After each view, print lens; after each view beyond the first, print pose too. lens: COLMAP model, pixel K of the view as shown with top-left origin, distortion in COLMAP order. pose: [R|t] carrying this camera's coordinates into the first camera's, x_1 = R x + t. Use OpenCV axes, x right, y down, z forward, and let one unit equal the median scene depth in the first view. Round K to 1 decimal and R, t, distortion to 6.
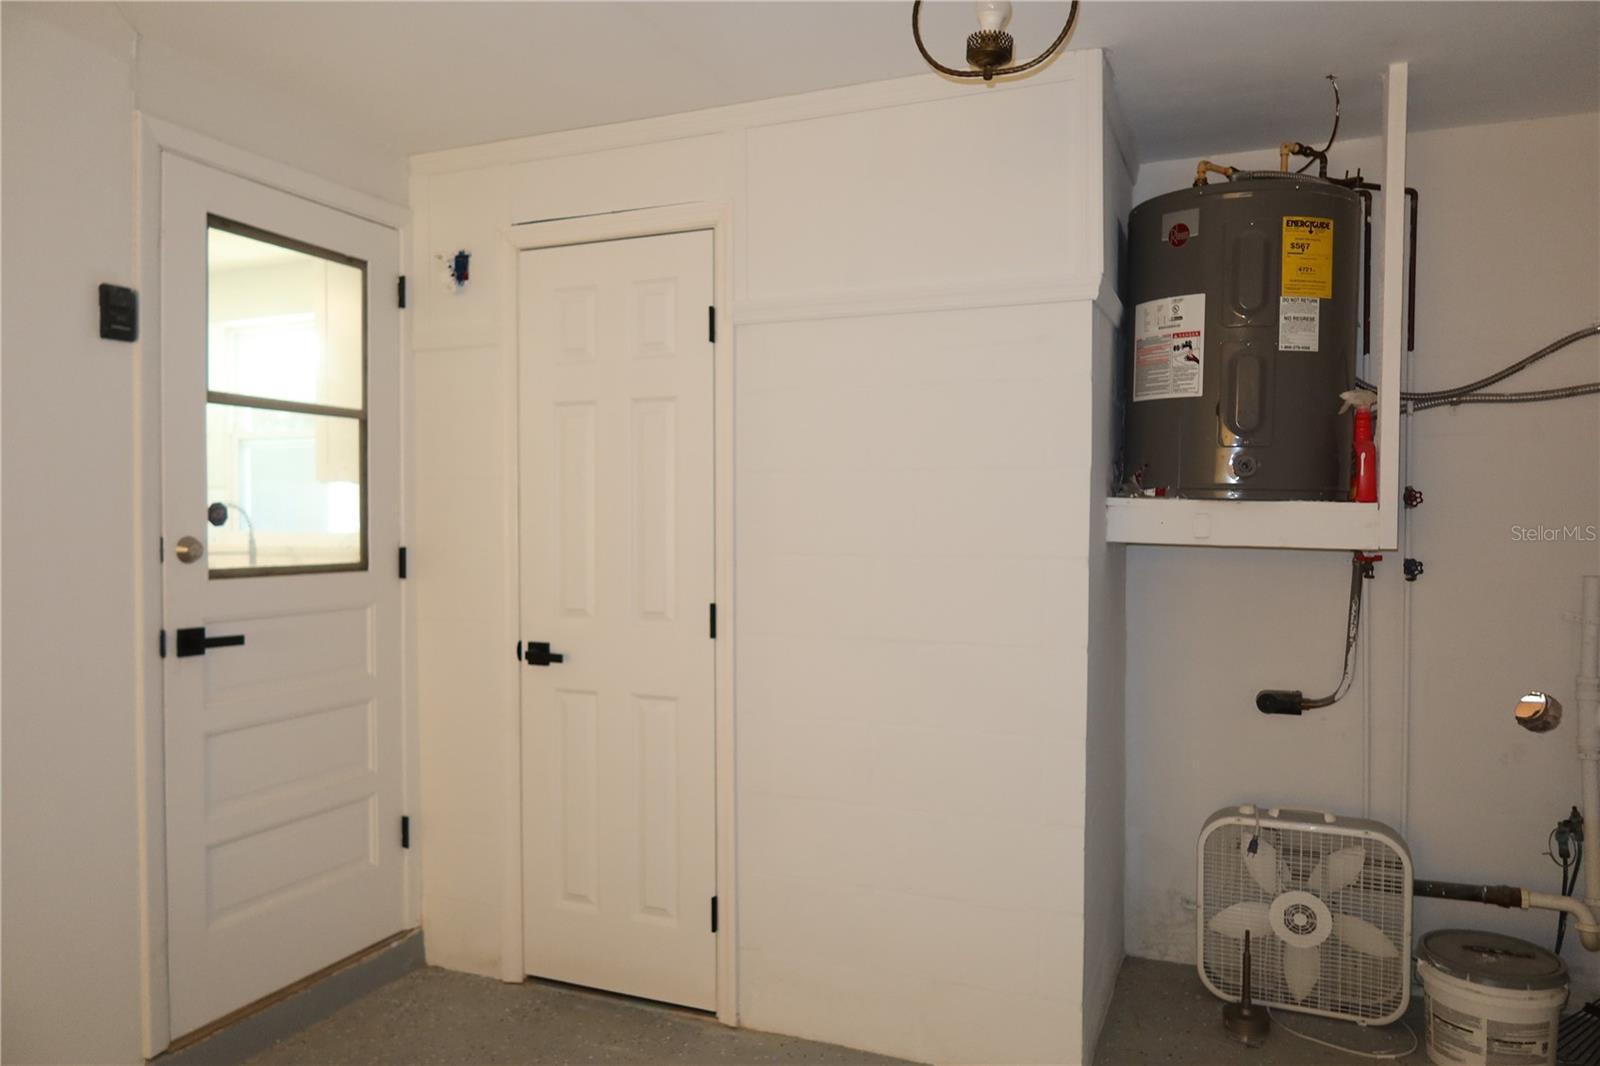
lens RADIAL K [[1118.2, 0, 788.9], [0, 1118.2, 534.0], [0, 0, 1]] dist [-0.023083, 0.009437]
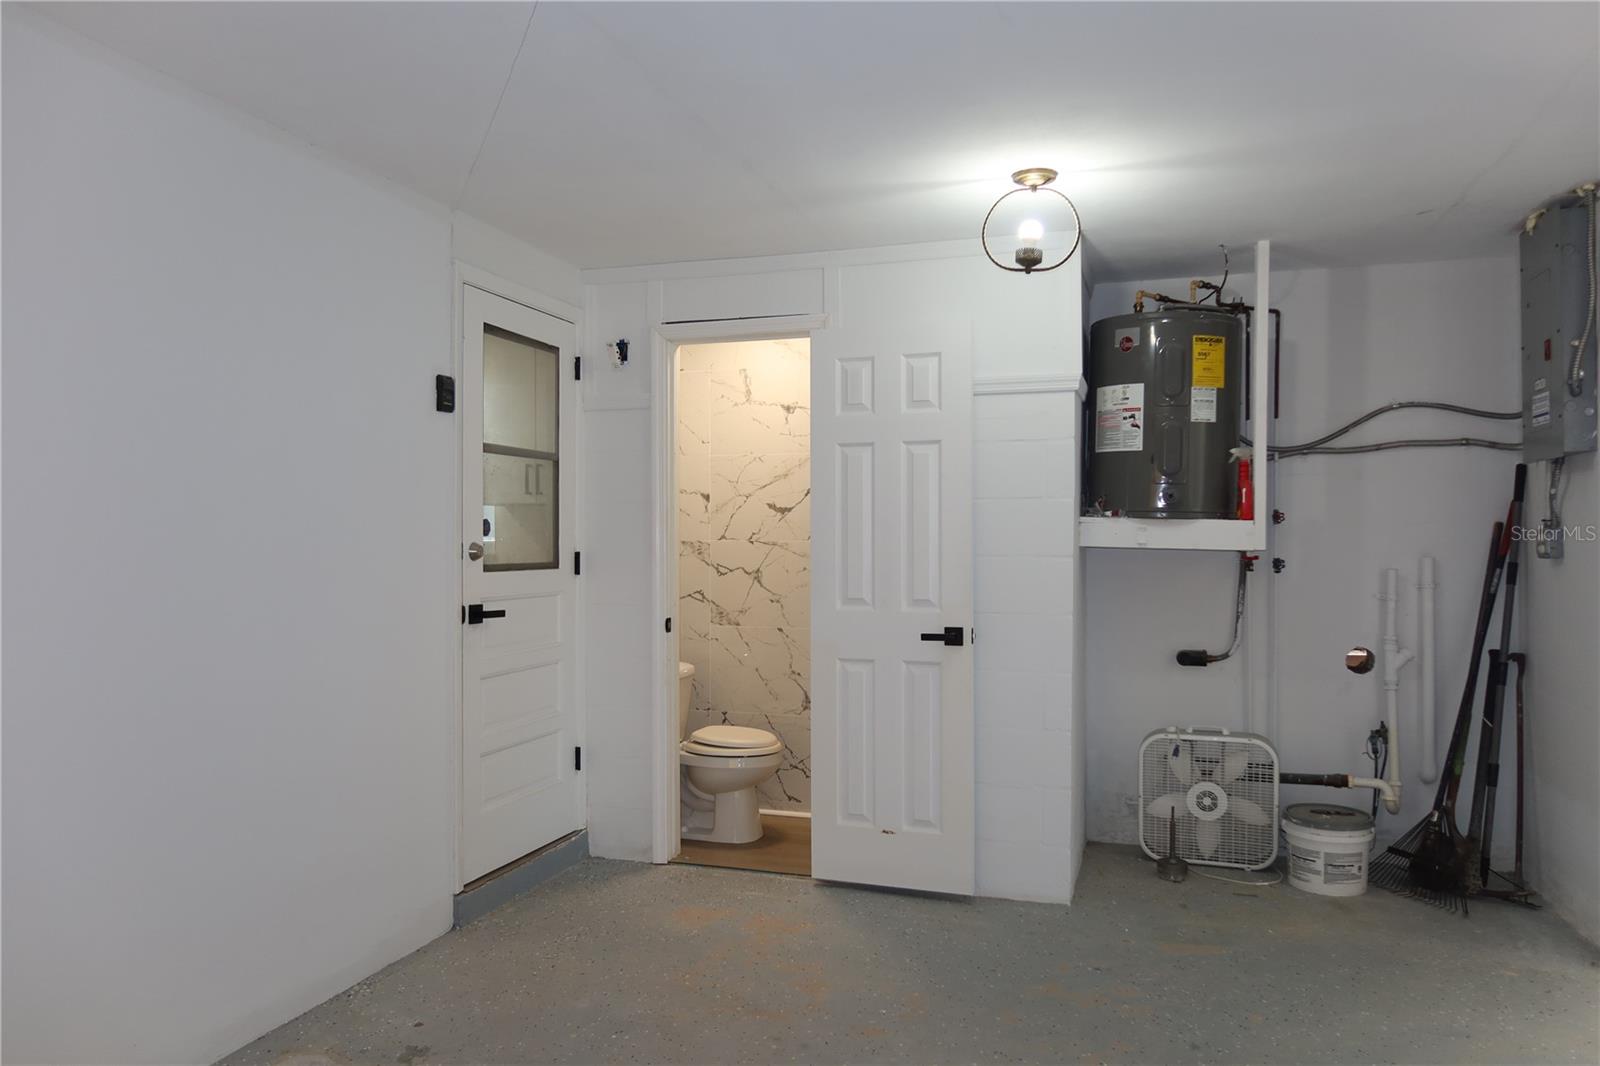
lens RADIAL K [[1118.2, 0, 789.3], [0, 1118.2, 535.2], [0, 0, 1]] dist [-0.023083, 0.009437]
pose [[0.997259, 0.000013, 0.073991, -0.210371], [0.001171, 0.999872, -0.015946, 0.015202], [-0.073982, 0.015989, 0.997131, -0.456679]]
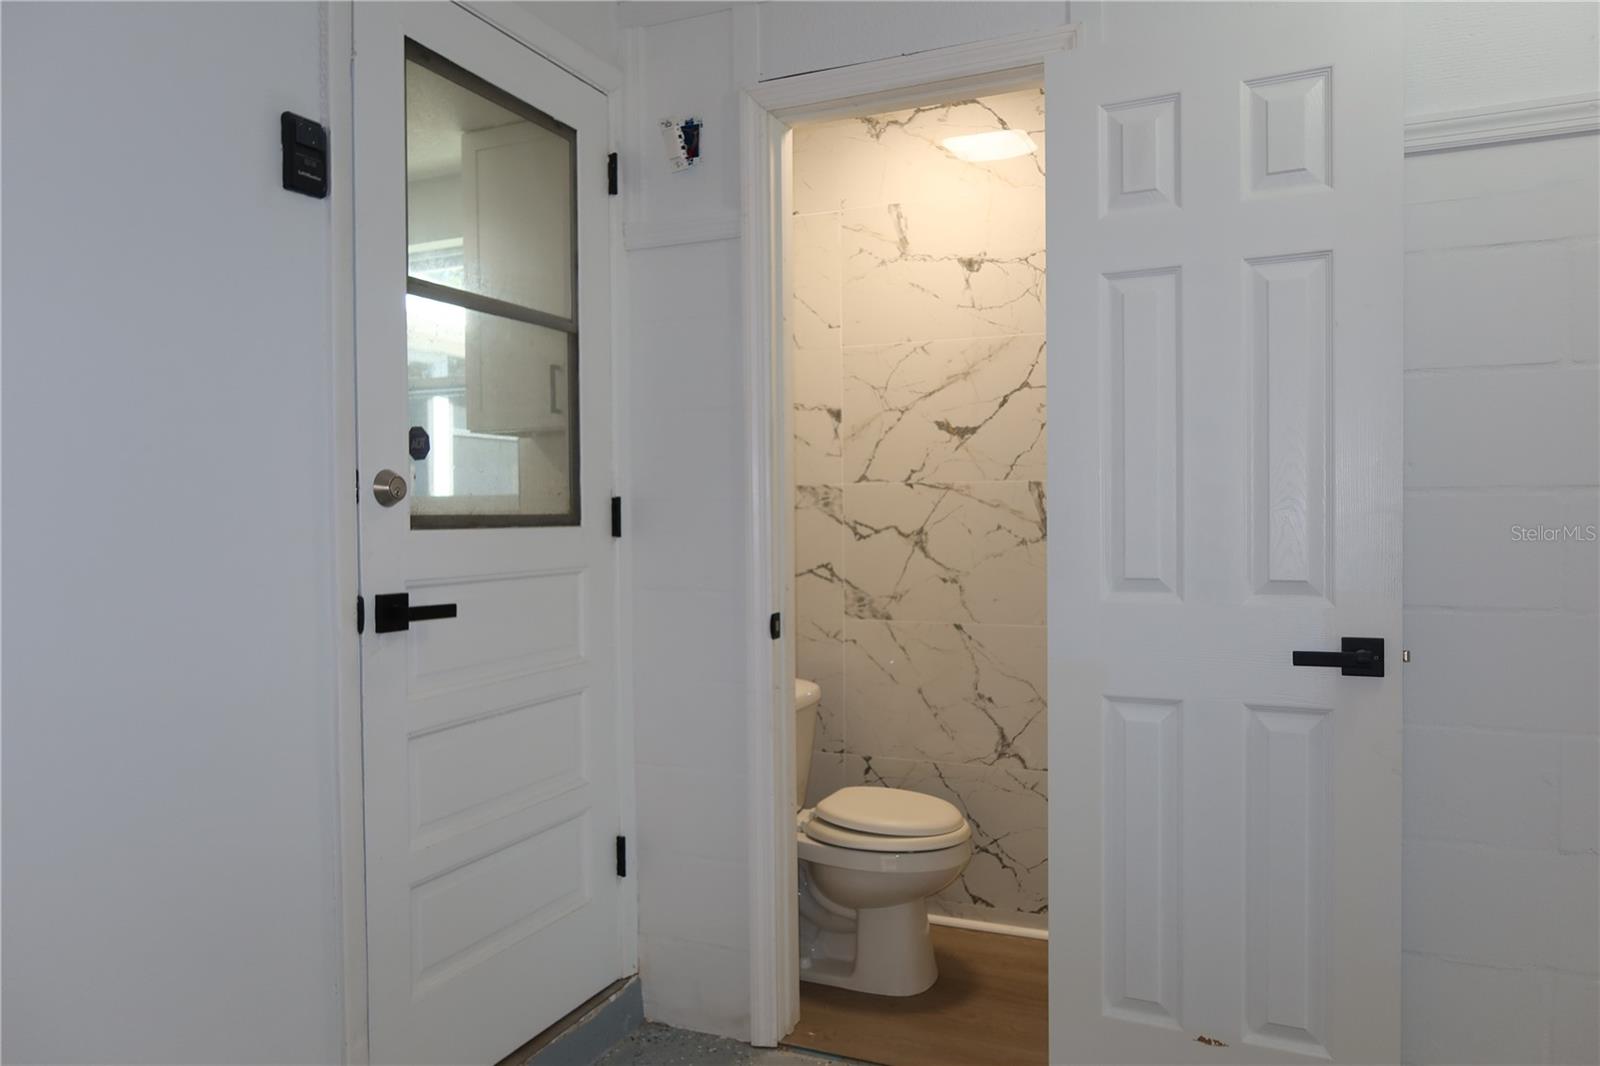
lens RADIAL K [[1118.2, 0, 799.5], [0, 1118.2, 532.5], [0, 0, 1]] dist [-0.023083, 0.009437]
pose [[0.999781, -0.007963, -0.019362, -0.226775], [0.008082, 0.999949, 0.006111, 0.037388], [0.019312, -0.006266, 0.999794, 0.235420]]
